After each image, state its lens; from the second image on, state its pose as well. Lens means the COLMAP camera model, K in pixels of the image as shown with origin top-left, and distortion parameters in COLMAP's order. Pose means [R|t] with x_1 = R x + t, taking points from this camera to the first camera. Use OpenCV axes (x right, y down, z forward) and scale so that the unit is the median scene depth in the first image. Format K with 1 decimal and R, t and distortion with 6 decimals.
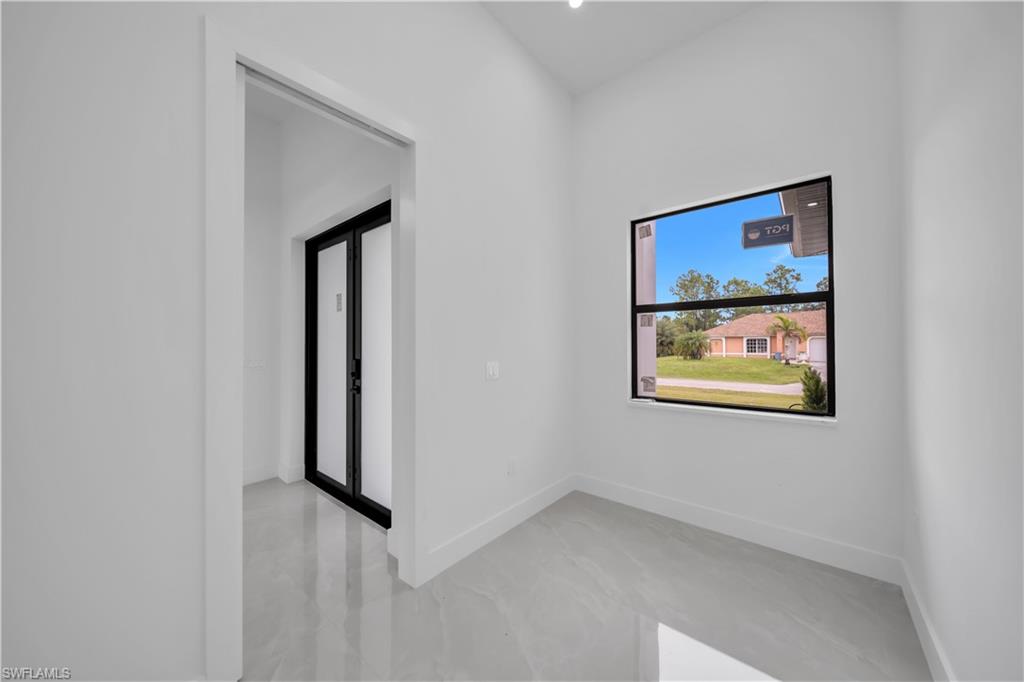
lens RADIAL K [[357.1, 0, 515.4], [0, 357.1, 339.4], [0, 0, 1]] dist [0.000023, -0.000022]
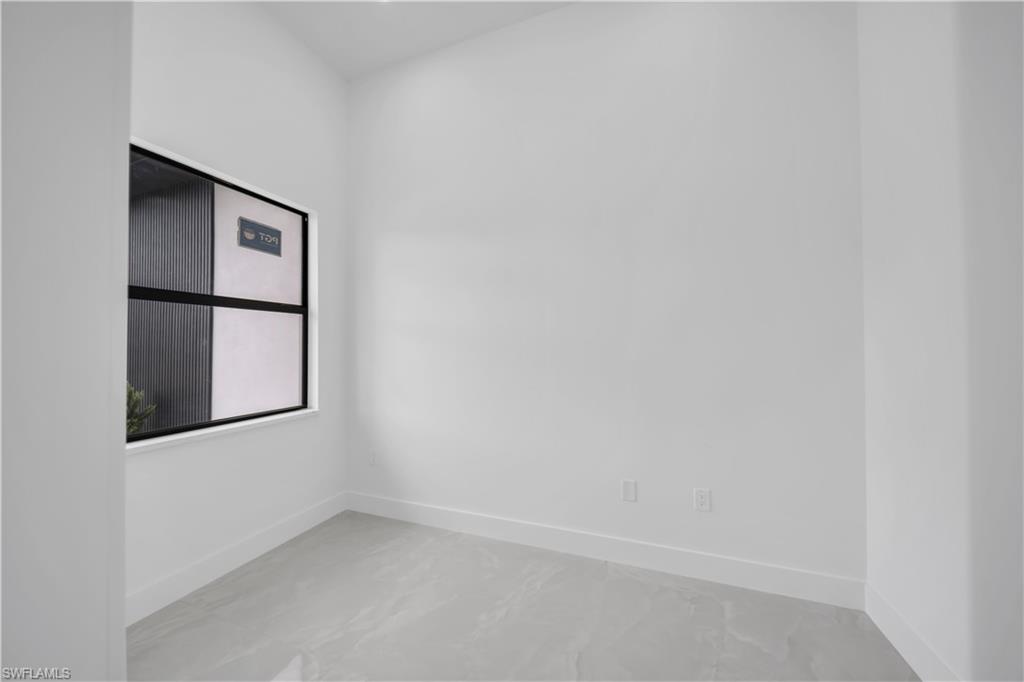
lens RADIAL K [[357.1, 0, 515.4], [0, 357.1, 339.4], [0, 0, 1]] dist [0.000023, -0.000022]
pose [[-0.325356, 0.023795, 0.945292, -0.477756], [-0.006964, 0.999596, -0.027559, 0.007666], [-0.945566, -0.015549, -0.325059, 0.664919]]
